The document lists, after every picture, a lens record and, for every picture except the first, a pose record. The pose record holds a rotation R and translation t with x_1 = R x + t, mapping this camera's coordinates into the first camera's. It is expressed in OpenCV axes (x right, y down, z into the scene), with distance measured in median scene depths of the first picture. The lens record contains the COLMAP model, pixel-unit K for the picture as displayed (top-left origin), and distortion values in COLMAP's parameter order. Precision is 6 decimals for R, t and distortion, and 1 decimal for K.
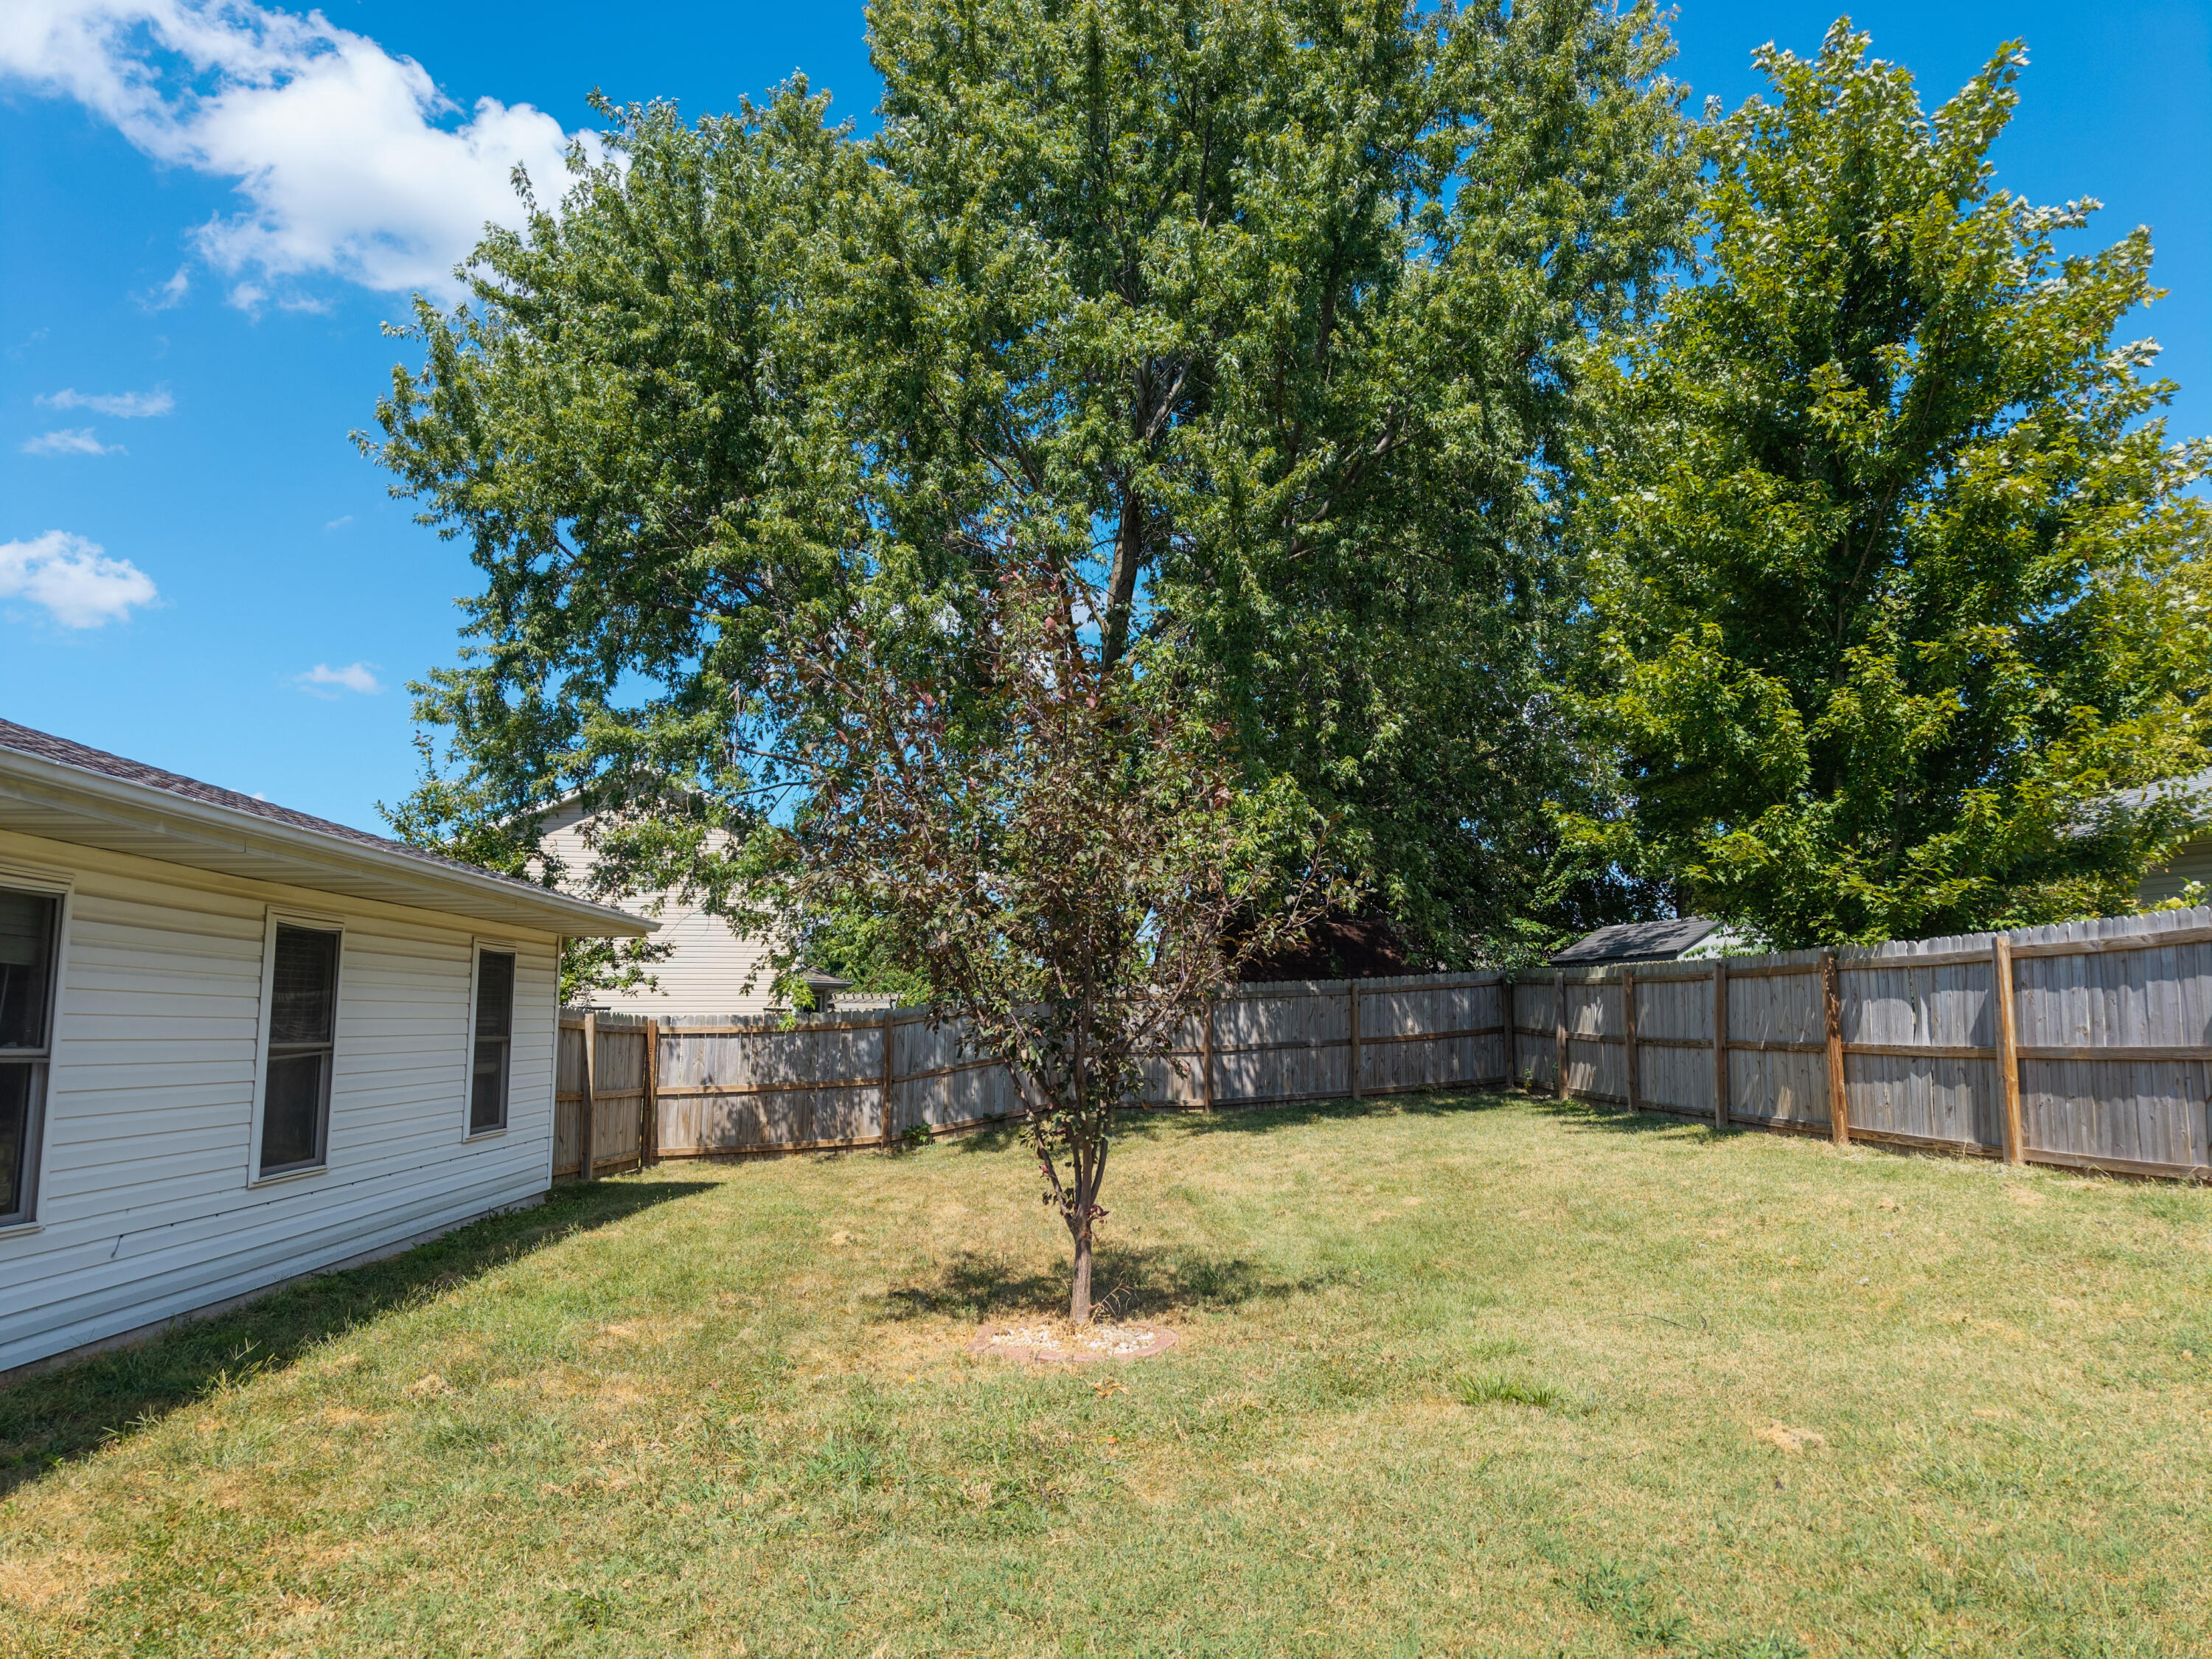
lens RADIAL K [[1482.0, 0, 1096.1], [0, 1482.0, 785.4], [0, 0, 1]] dist [0.018169, -0.013968]
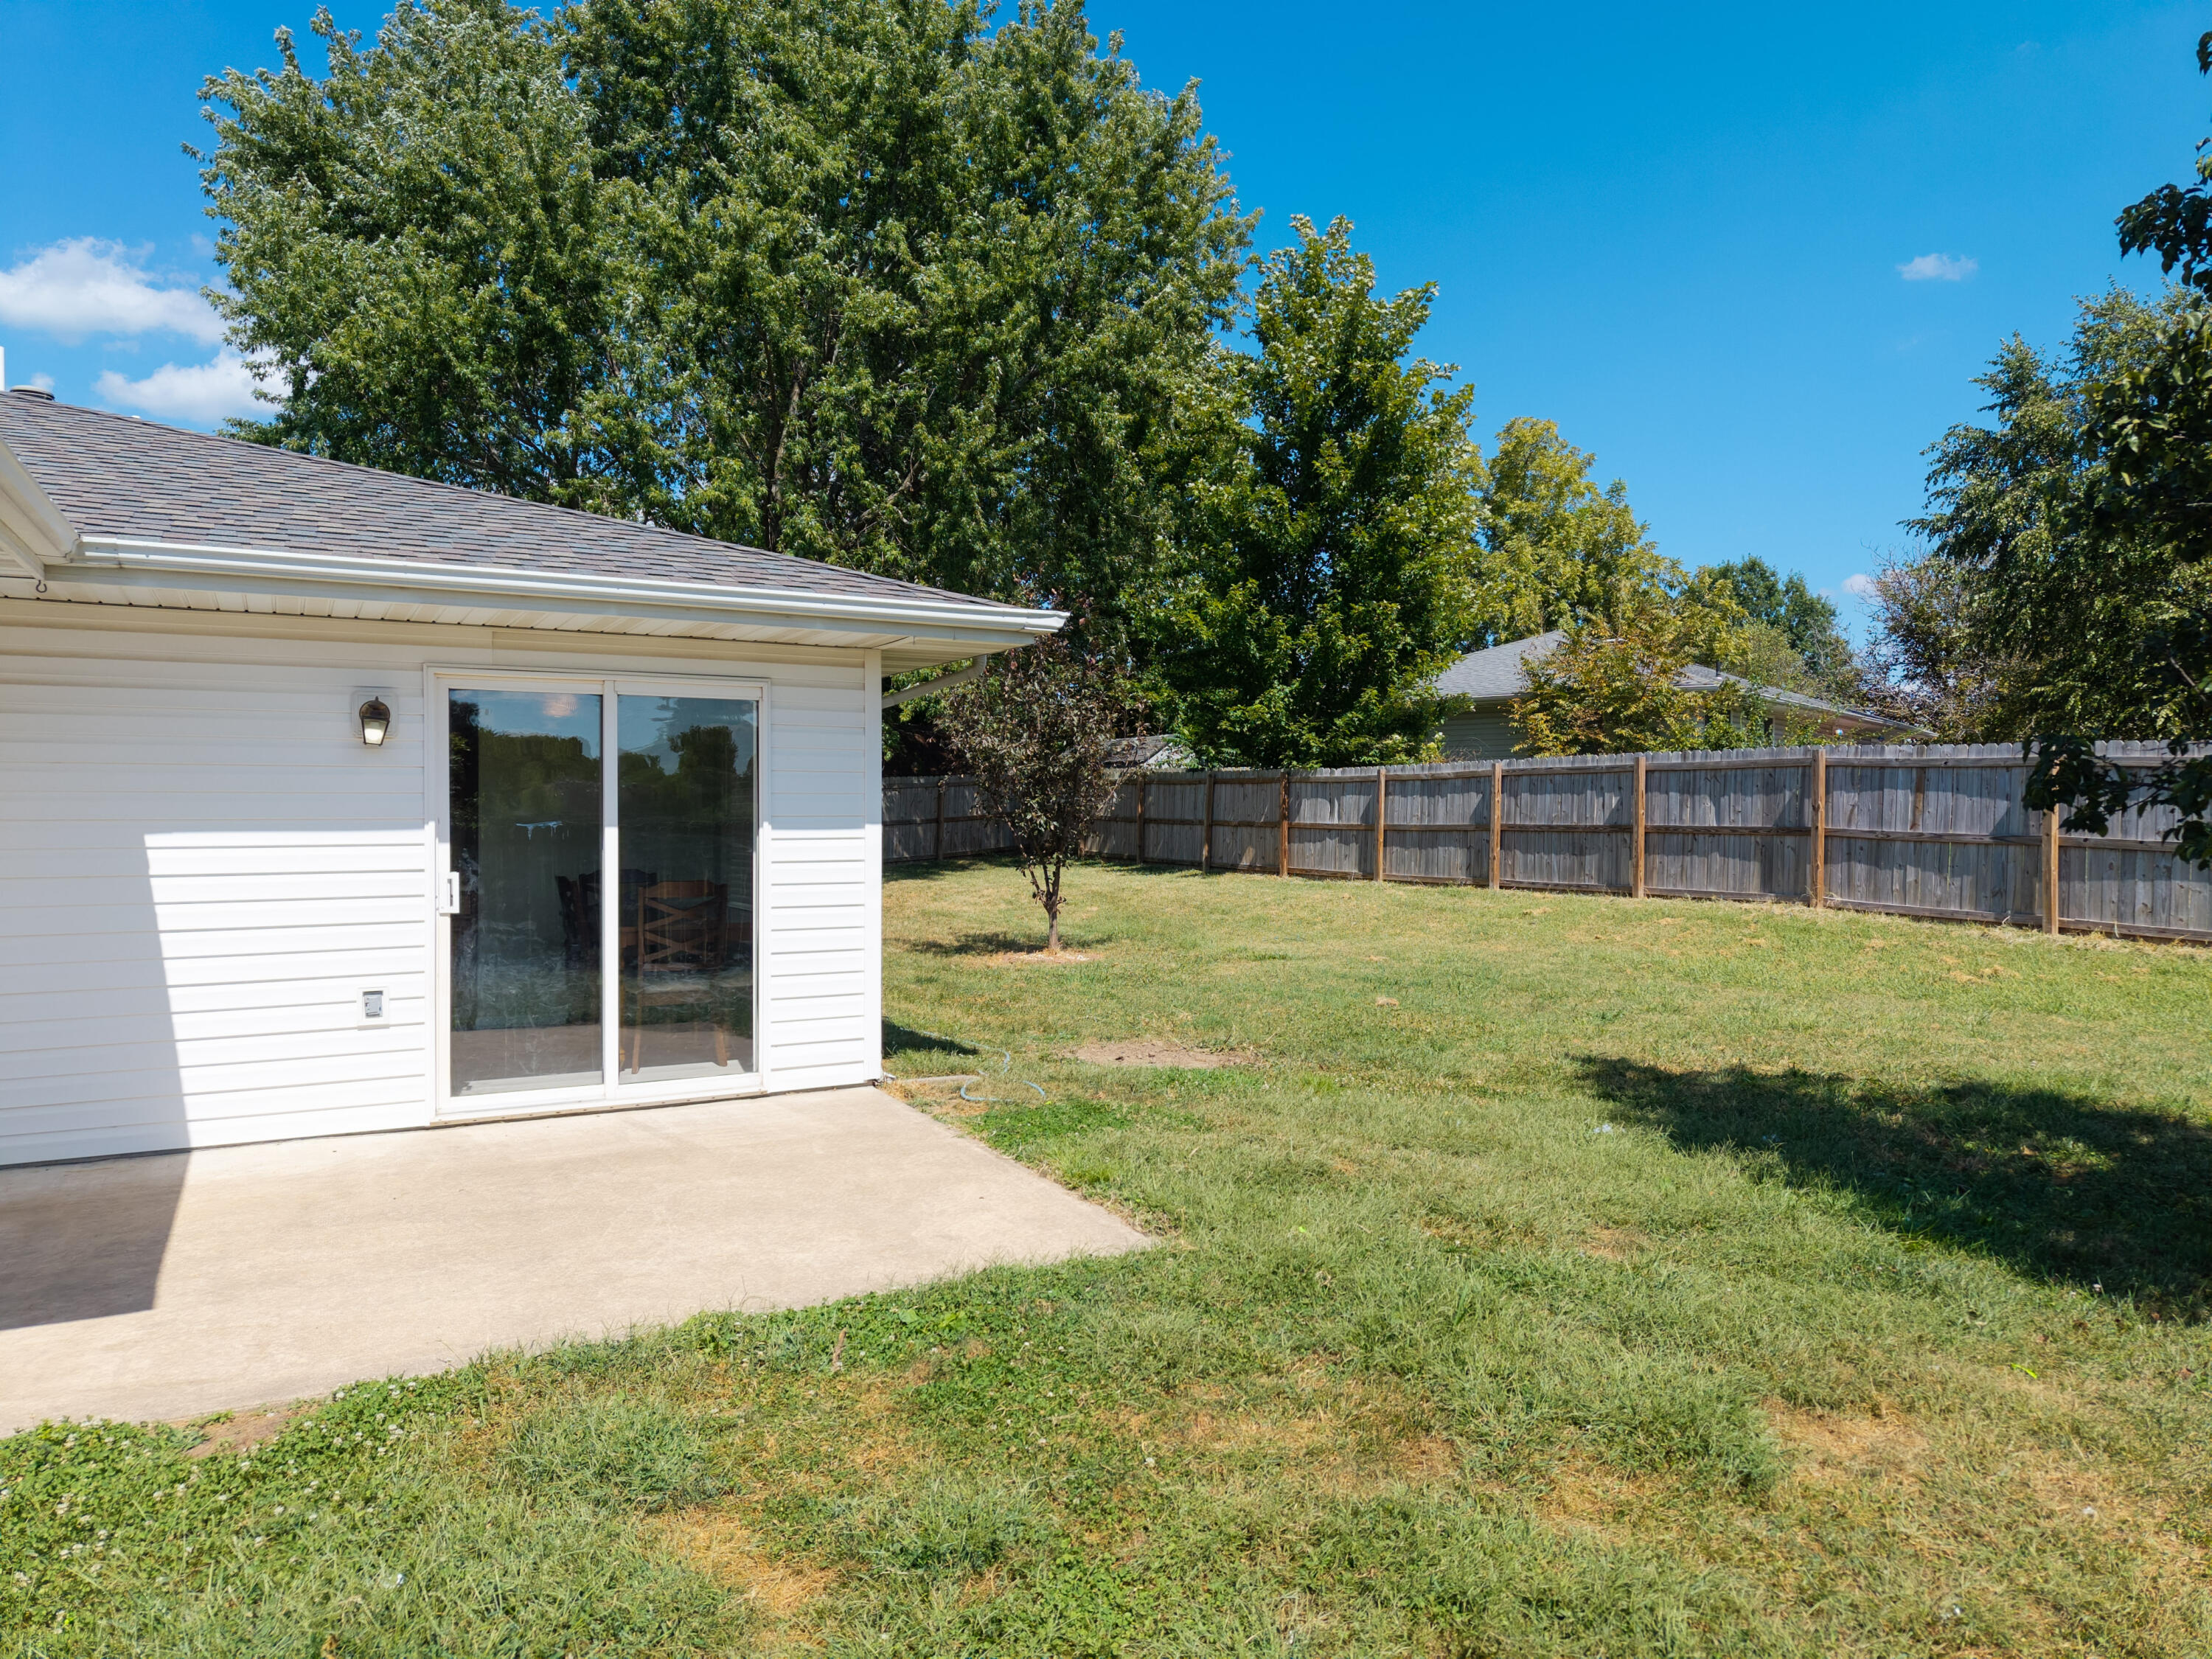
lens RADIAL K [[1482.0, 0, 1100.7], [0, 1482.0, 842.9], [0, 0, 1]] dist [0.018169, -0.013968]
pose [[0.892774, -0.003864, 0.450489, -0.542755], [-0.080170, 0.982640, 0.167308, -0.090160], [-0.443314, -0.185484, 0.876965, -0.511690]]
